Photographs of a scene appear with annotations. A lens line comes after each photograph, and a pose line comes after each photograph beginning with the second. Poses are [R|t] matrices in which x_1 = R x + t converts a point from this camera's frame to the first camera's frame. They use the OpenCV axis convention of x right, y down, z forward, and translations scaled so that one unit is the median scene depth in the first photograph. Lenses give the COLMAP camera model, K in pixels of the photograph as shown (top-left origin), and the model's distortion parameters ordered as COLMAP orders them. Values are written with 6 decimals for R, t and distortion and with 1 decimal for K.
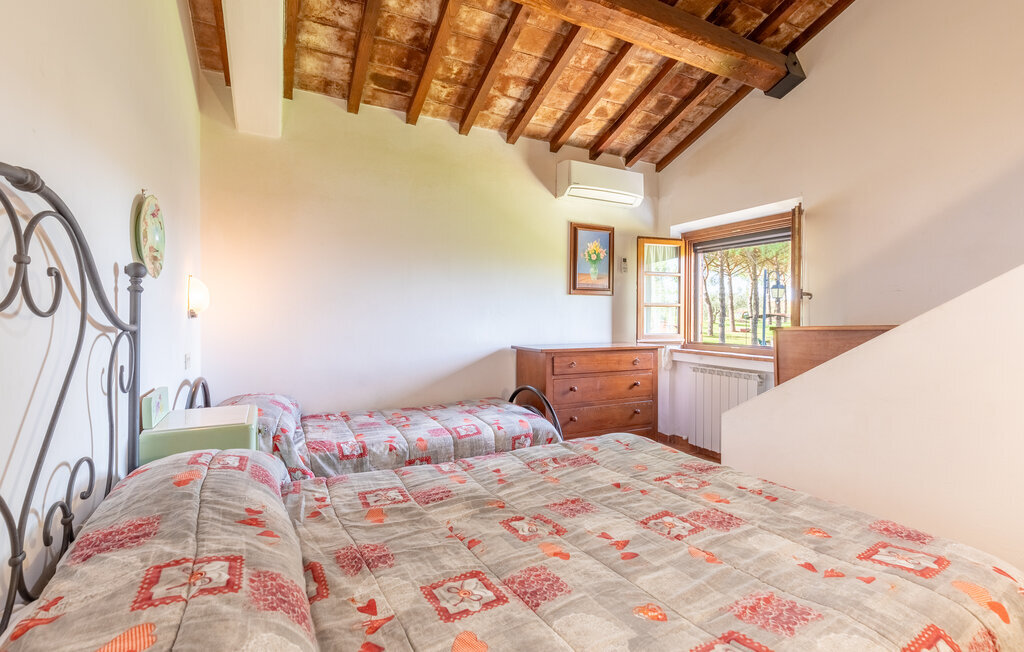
lens RADIAL K [[465.3, 0, 514.6], [0, 465.3, 320.6], [0, 0, 1]] dist [0.003101, 0.000072]
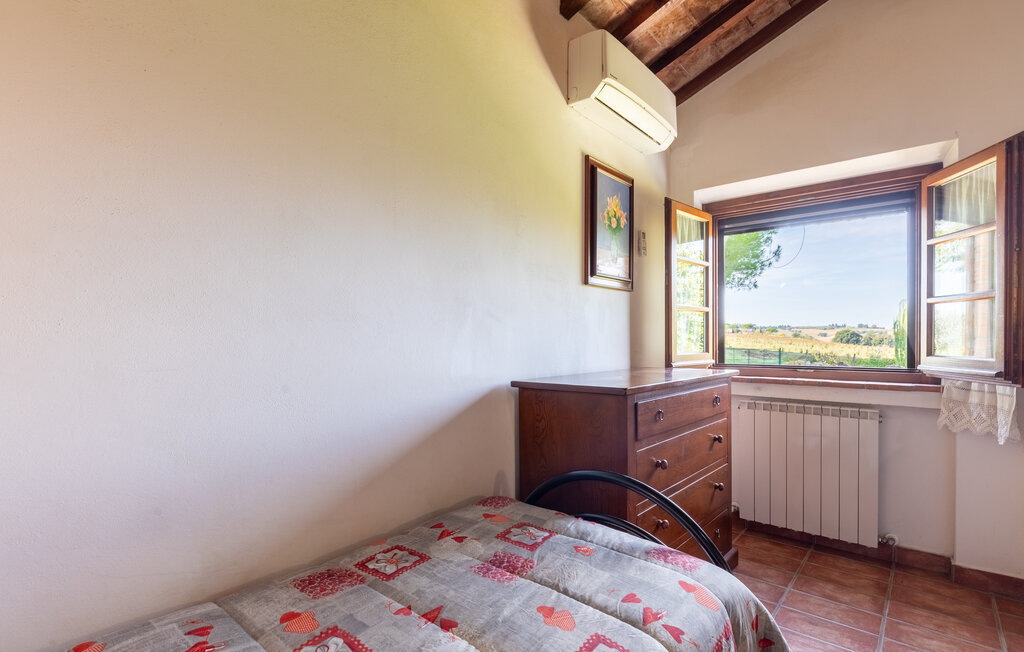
lens RADIAL K [[491.7, 0, 517.7], [0, 491.7, 348.7], [0, 0, 1]] dist [-0.002192, 0.000199]
pose [[0.922999, -0.011757, 0.384623, -0.170199], [0.007540, 0.999894, 0.012469, 0.011999], [-0.384729, -0.008608, 0.922989, 0.450150]]
